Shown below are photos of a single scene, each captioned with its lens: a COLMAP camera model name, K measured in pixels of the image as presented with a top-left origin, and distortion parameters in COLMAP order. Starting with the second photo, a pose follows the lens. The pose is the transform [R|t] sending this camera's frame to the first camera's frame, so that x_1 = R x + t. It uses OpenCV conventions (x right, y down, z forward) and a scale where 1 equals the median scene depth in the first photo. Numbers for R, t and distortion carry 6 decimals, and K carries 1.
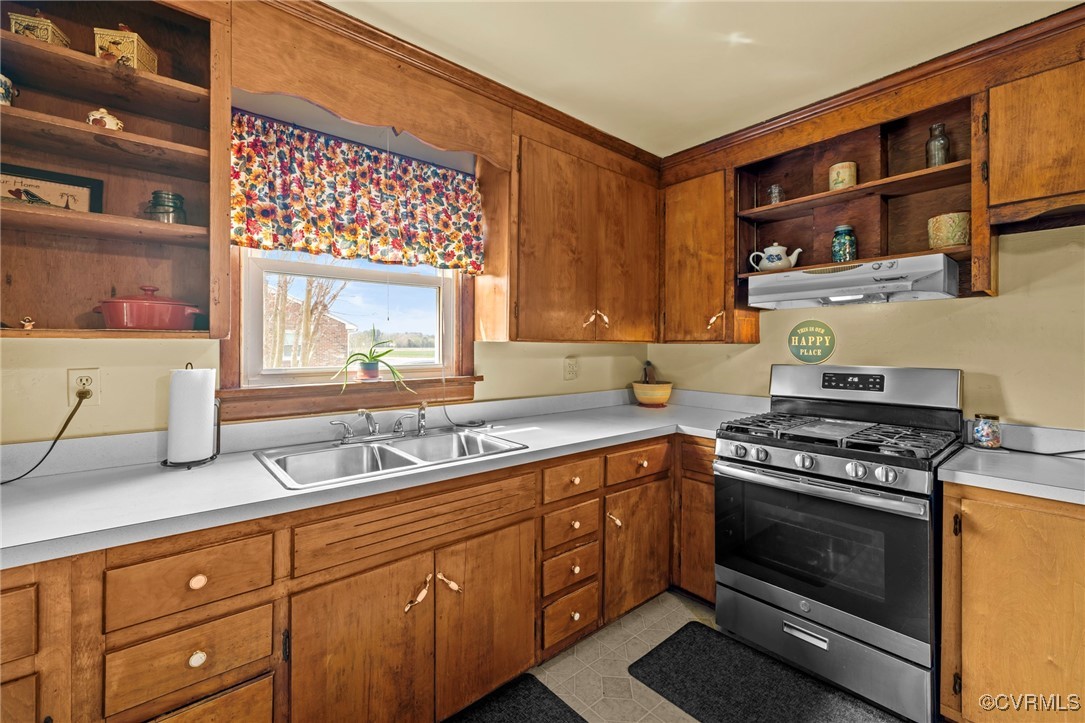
lens RADIAL K [[461.9, 0, 542.7], [0, 461.9, 340.4], [0, 0, 1]] dist [-0.000150, -0.000206]
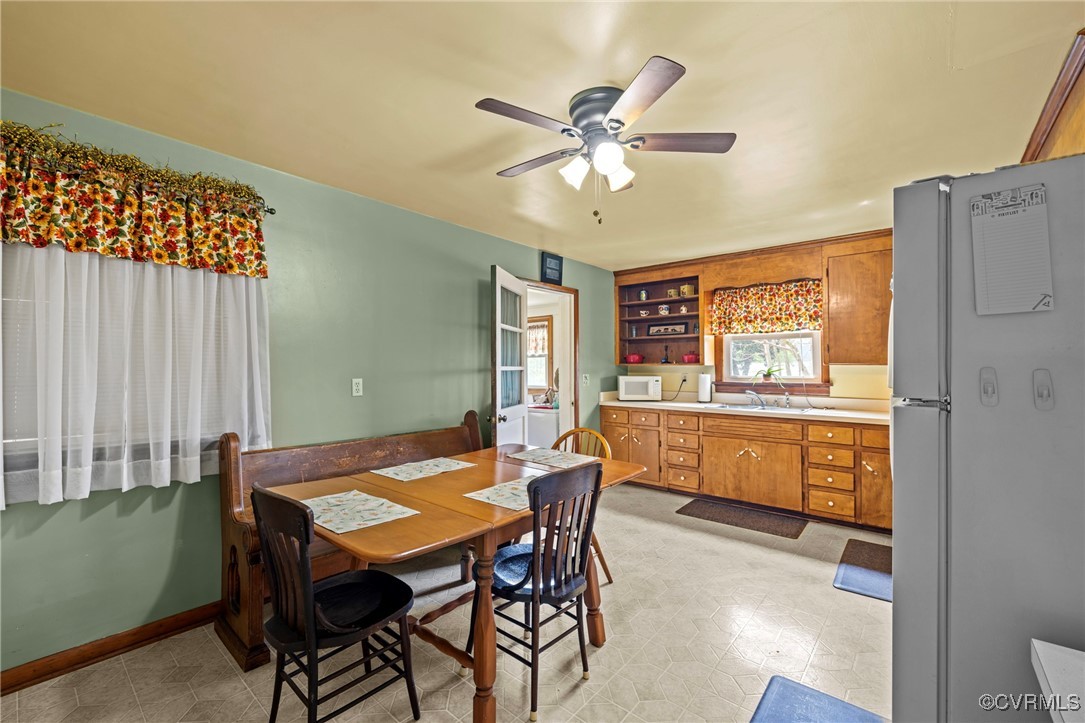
lens RADIAL K [[452.6, 0, 534.9], [0, 452.6, 356.5], [0, 0, 1]] dist [0.001357, 0.000168]
pose [[0.134669, -0.021573, -0.990656, 1.809484], [0.012161, 0.999724, -0.020117, -0.011889], [0.990816, -0.009338, 0.134894, -0.507610]]
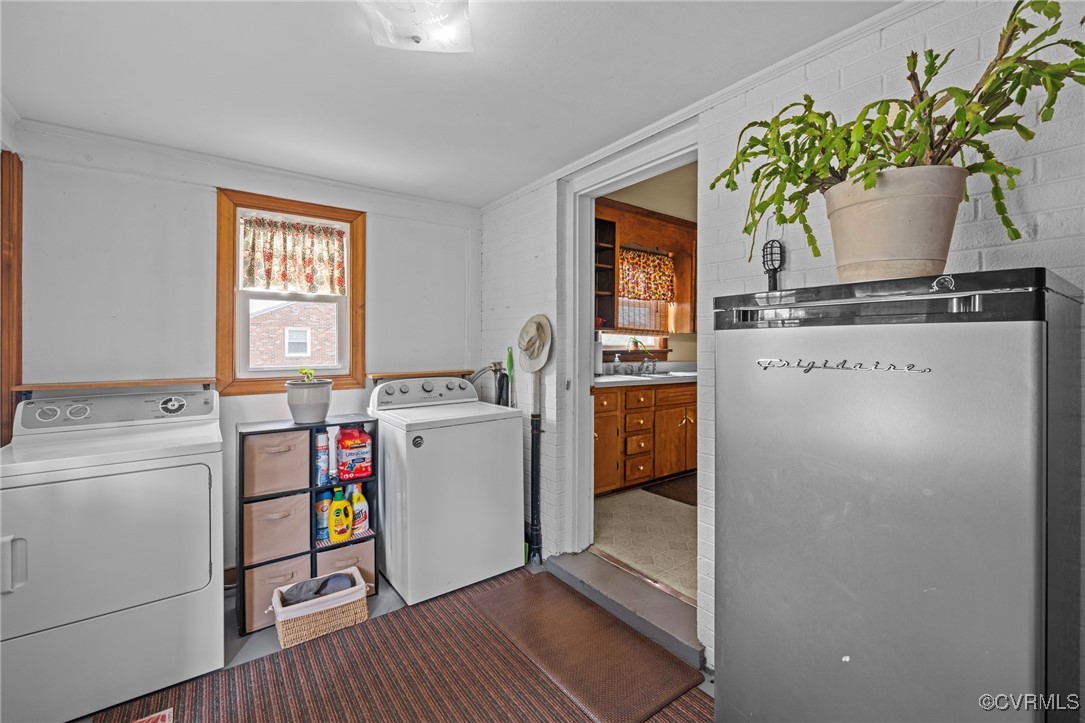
lens RADIAL K [[454.2, 0, 525.6], [0, 454.2, 339.2], [0, 0, 1]] dist [0.001197, 0.000181]
pose [[0.995067, 0.003432, -0.099148, -0.714177], [-0.003835, 0.999985, -0.003872, 0.047728], [0.099134, 0.004234, 0.995065, -1.386544]]
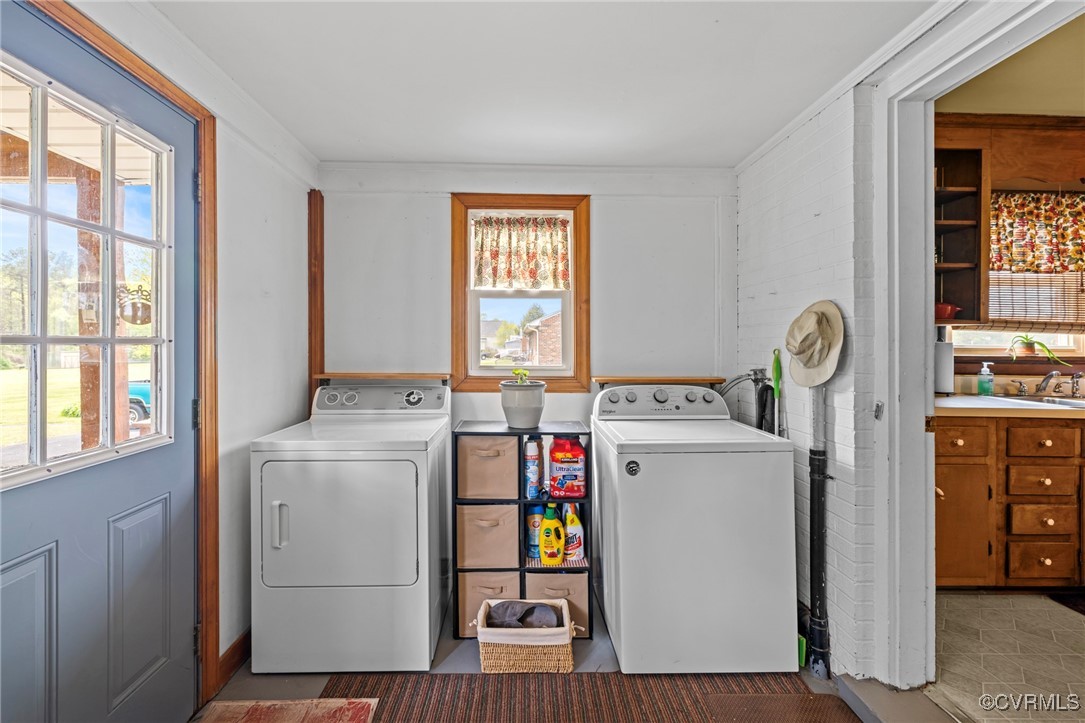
lens RADIAL K [[452.8, 0, 520.1], [0, 452.8, 335.2], [0, 0, 1]] dist [0.000342, 0.000348]
pose [[0.767619, -0.000475, -0.640906, -0.693413], [-0.007040, 0.999933, -0.009173, 0.050333], [0.640868, 0.011554, 0.767564, -1.099175]]
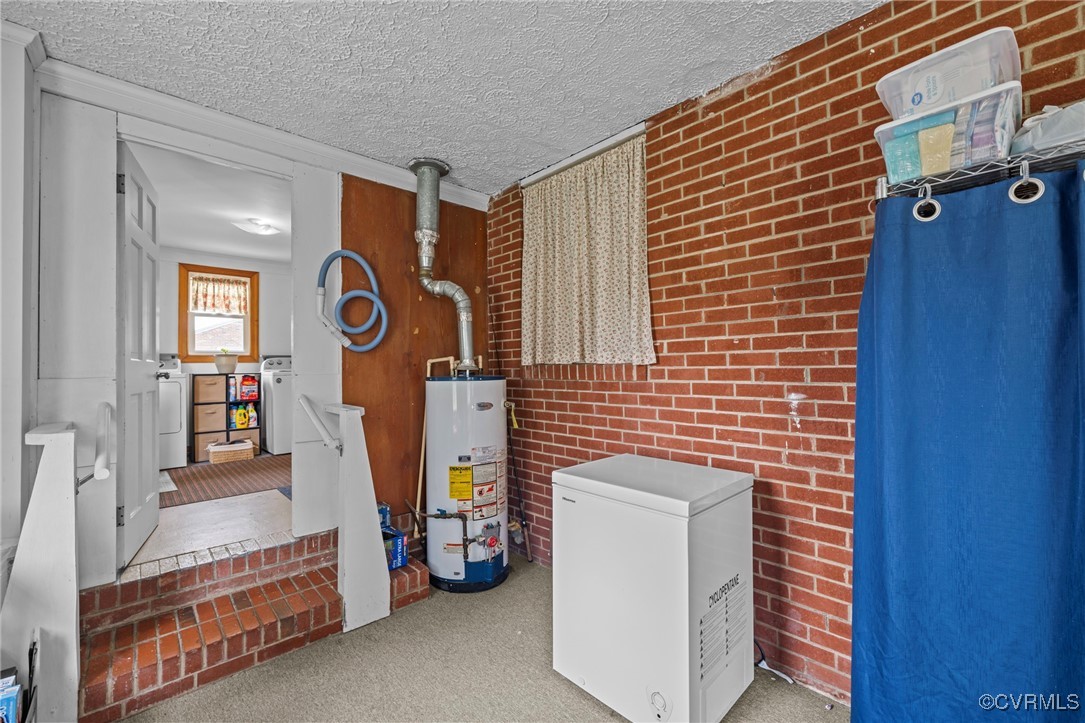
lens RADIAL K [[452.6, 0, 534.9], [0, 452.6, 356.5], [0, 0, 1]] dist [0.001357, 0.000168]
pose [[0.999555, -0.002738, 0.029703, 0.296802], [0.003137, 0.999905, -0.013415, 0.211002], [-0.029664, 0.013502, 0.999469, -2.903566]]
